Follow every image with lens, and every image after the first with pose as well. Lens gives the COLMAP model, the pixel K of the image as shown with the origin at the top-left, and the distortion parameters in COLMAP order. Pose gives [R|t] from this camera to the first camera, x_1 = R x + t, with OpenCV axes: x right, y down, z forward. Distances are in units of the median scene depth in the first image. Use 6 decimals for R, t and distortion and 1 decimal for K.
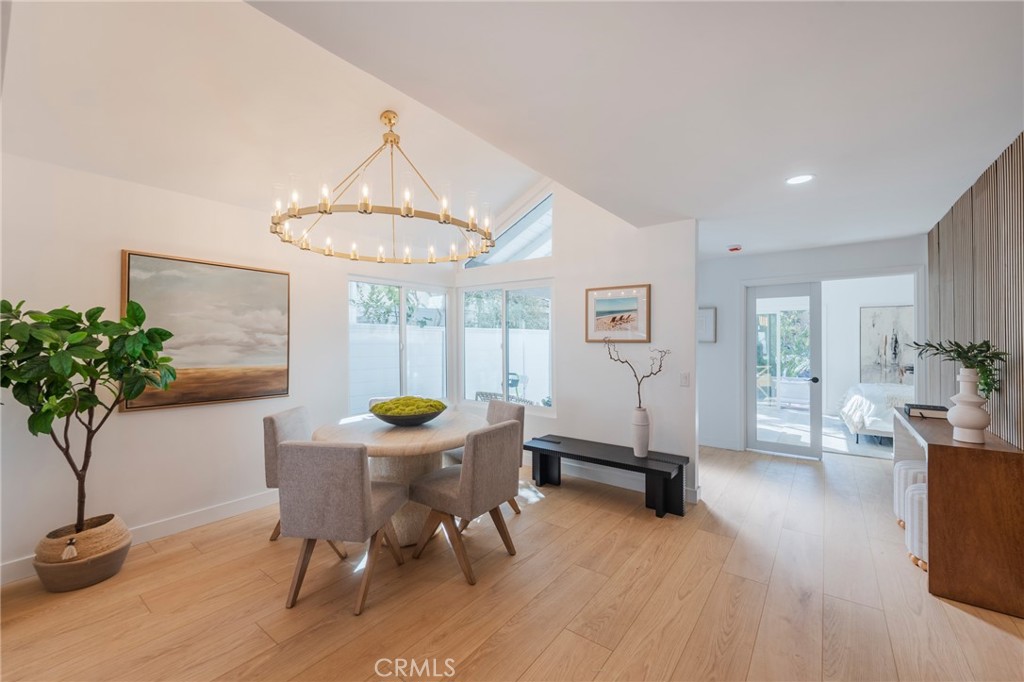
lens RADIAL K [[413.3, 0, 510.7], [0, 413.3, 338.3], [0, 0, 1]] dist [-0.004429, -0.000321]
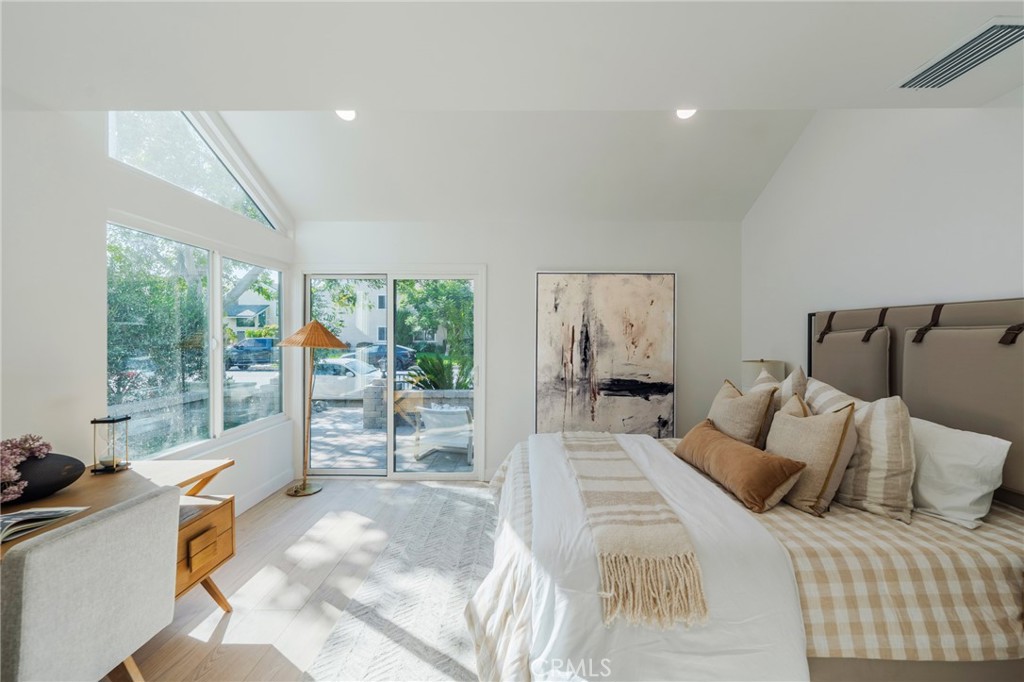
lens RADIAL K [[413.3, 0, 514.6], [0, 413.3, 338.9], [0, 0, 1]] dist [-0.004429, -0.000321]
pose [[0.803558, 0.000992, 0.595225, 0.530819], [-0.010746, 0.999860, 0.012842, 0.002991], [-0.595129, -0.016716, 0.803456, 0.614139]]
